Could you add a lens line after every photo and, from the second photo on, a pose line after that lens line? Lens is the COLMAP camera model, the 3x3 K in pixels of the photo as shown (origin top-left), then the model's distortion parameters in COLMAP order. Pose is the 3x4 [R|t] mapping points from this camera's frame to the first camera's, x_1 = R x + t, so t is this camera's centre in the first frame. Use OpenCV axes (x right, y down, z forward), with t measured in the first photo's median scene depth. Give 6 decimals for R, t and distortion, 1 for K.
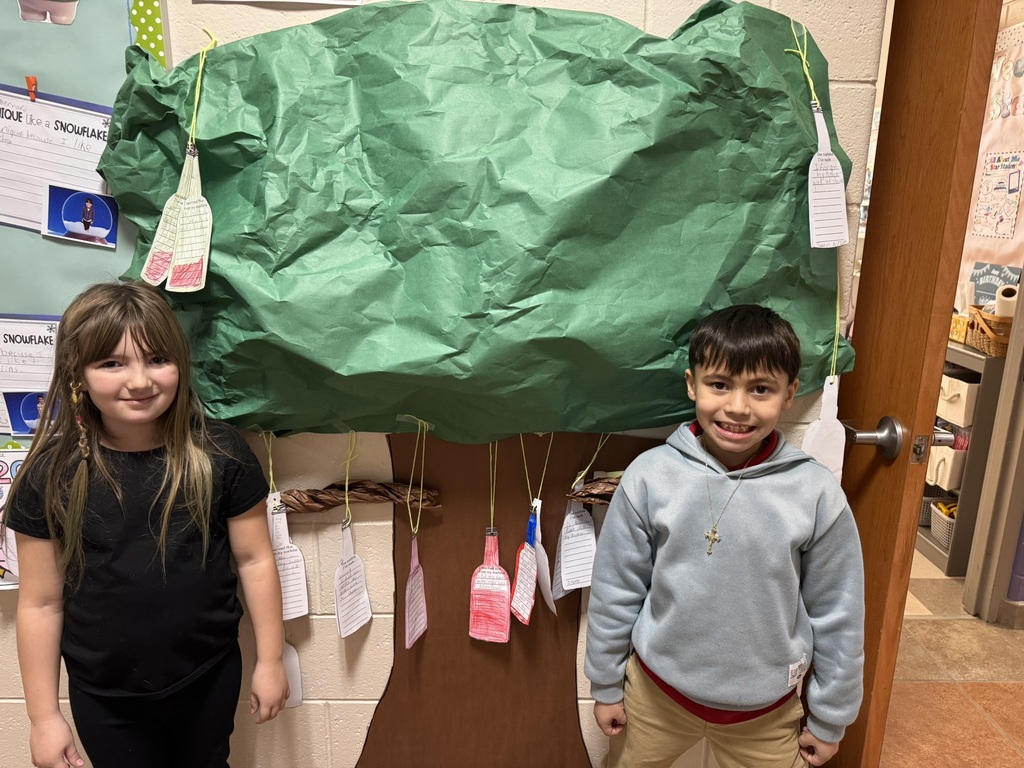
lens RADIAL K [[719.7, 0, 506.6], [0, 719.7, 385.9], [0, 0, 1]] dist [0.026112, -0.036823]
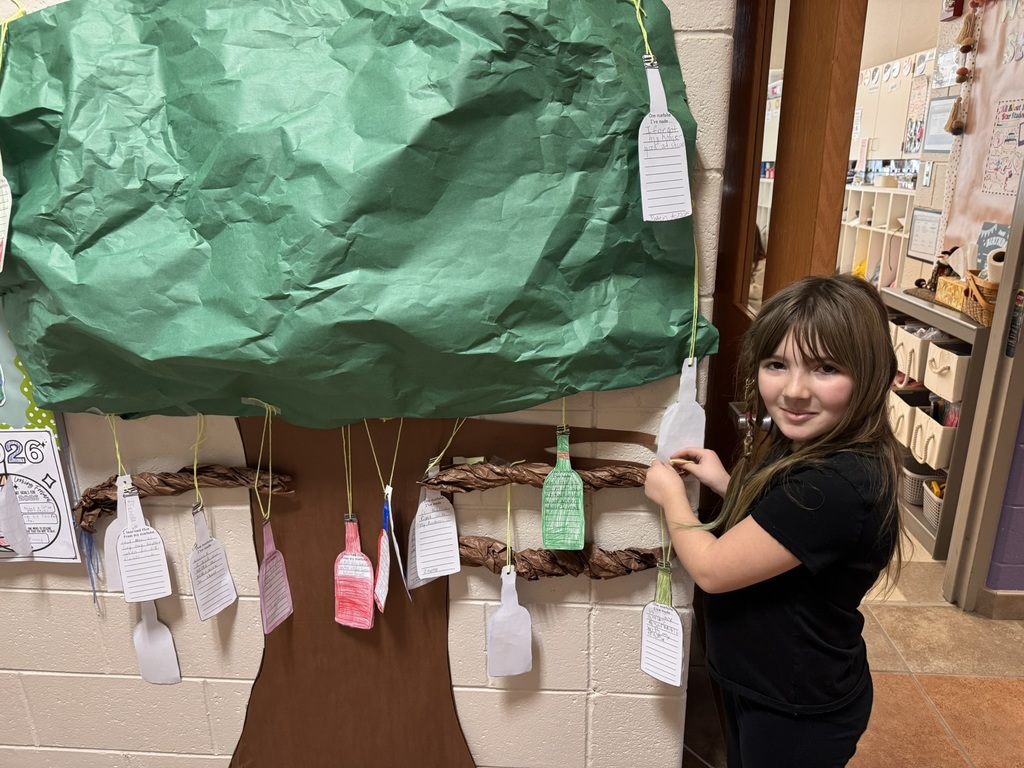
lens RADIAL K [[719.7, 0, 545.1], [0, 719.7, 385.5], [0, 0, 1]] dist [0.026112, -0.036823]
pose [[0.997137, 0.003886, -0.075512, 0.365380], [0.000309, 0.998461, 0.055458, -0.033692], [0.075612, -0.055322, 0.995601, 0.071644]]
